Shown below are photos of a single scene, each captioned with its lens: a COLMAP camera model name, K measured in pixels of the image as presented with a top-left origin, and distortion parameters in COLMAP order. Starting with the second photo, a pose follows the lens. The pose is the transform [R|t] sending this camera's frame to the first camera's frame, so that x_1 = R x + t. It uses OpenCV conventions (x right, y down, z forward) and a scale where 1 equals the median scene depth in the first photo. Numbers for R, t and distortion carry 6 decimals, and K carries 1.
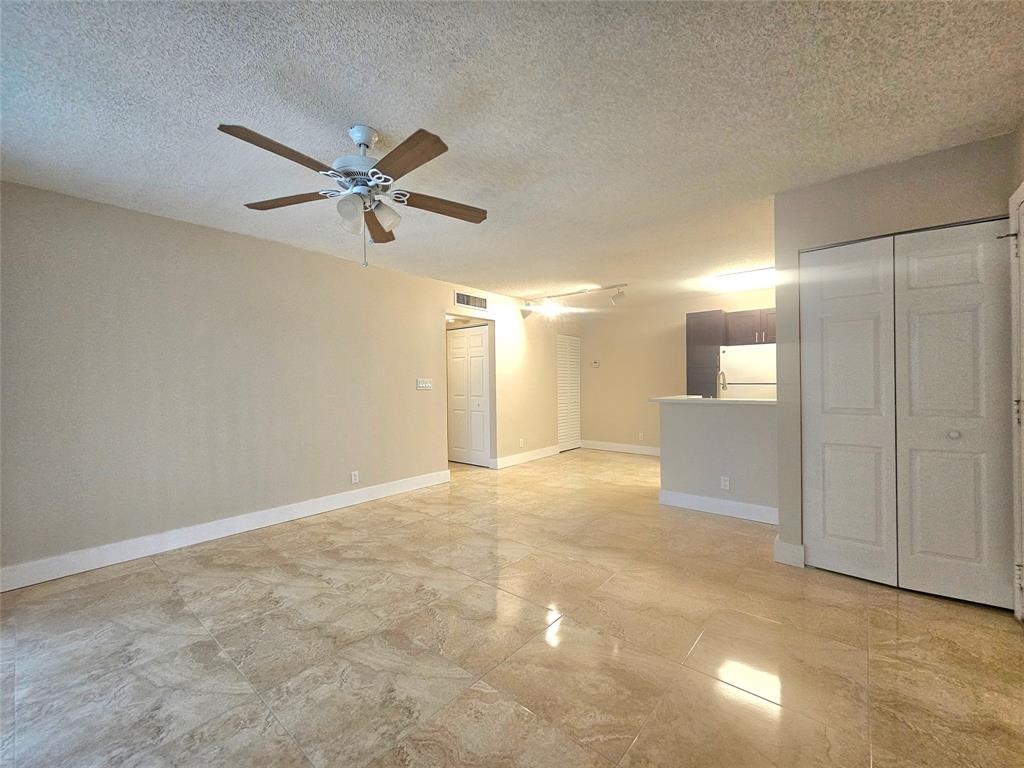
lens RADIAL K [[410.2, 0, 507.3], [0, 410.2, 383.1], [0, 0, 1]] dist [-0.003376, -0.000229]
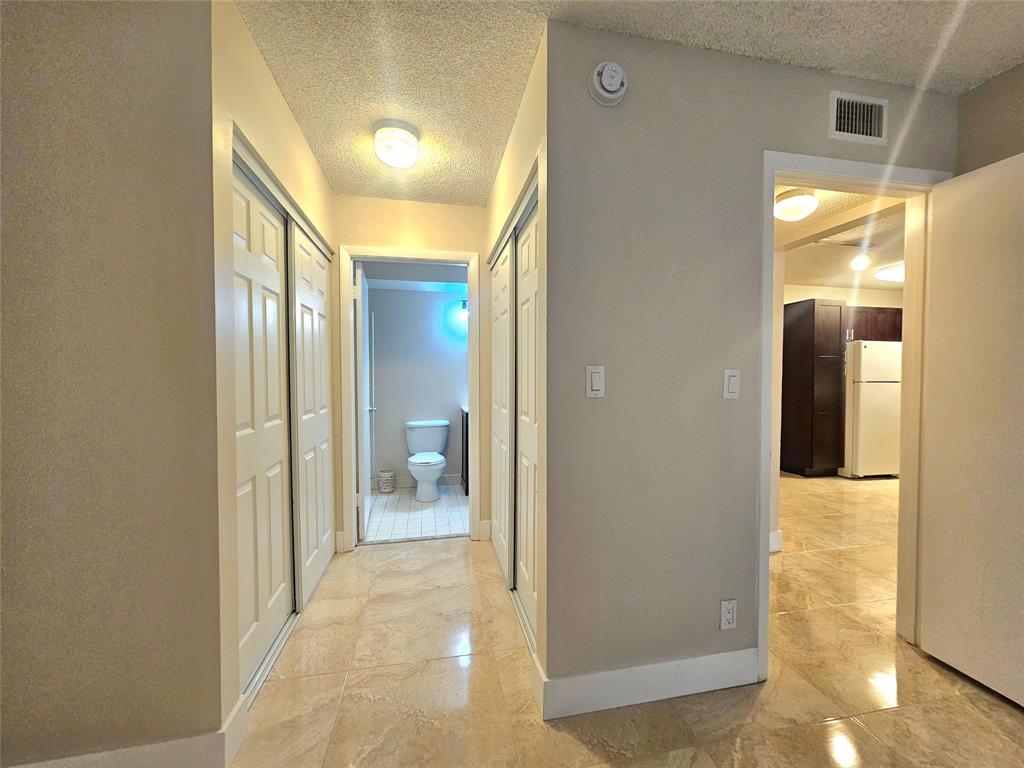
lens RADIAL K [[410.2, 0, 513.5], [0, 410.2, 384.5], [0, 0, 1]] dist [-0.003376, -0.000229]
pose [[0.606283, -0.009348, 0.795194, -1.019400], [-0.003051, 0.999896, 0.014081, -0.002662], [-0.795243, -0.010963, 0.606192, 0.282502]]
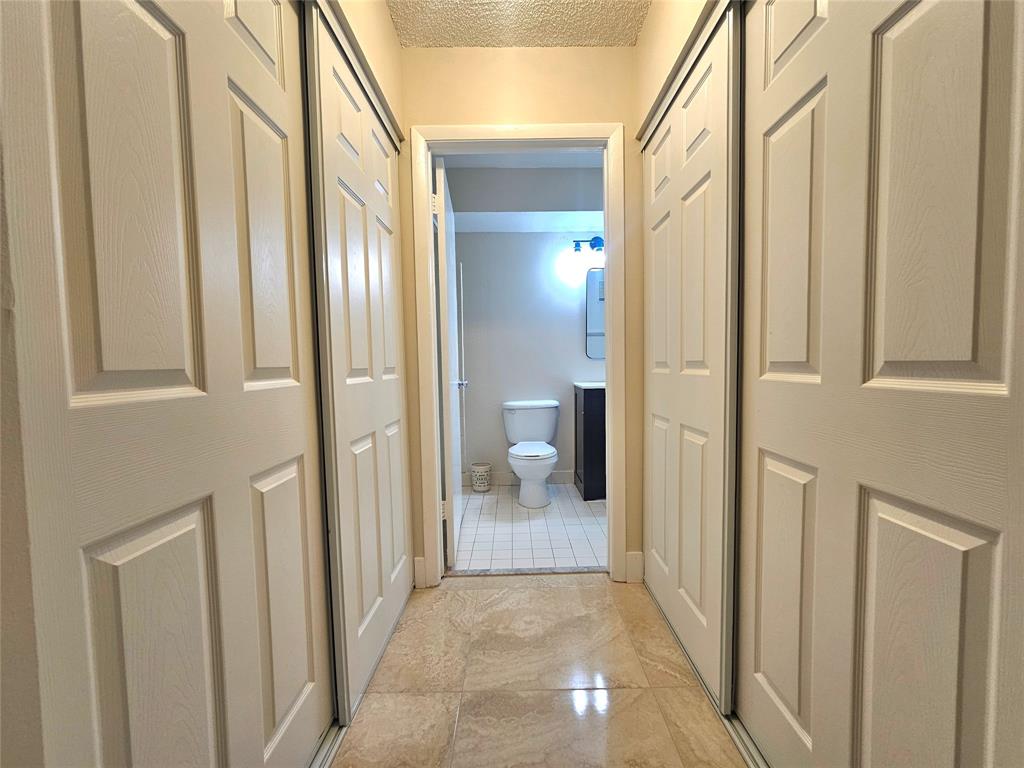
lens RADIAL K [[410.2, 0, 515.5], [0, 410.2, 385.8], [0, 0, 1]] dist [-0.003376, -0.000229]
pose [[0.752643, -0.038896, 0.657278, -0.791382], [0.011049, 0.998859, 0.046458, 0.061369], [-0.658336, -0.027704, 0.752215, 0.627488]]
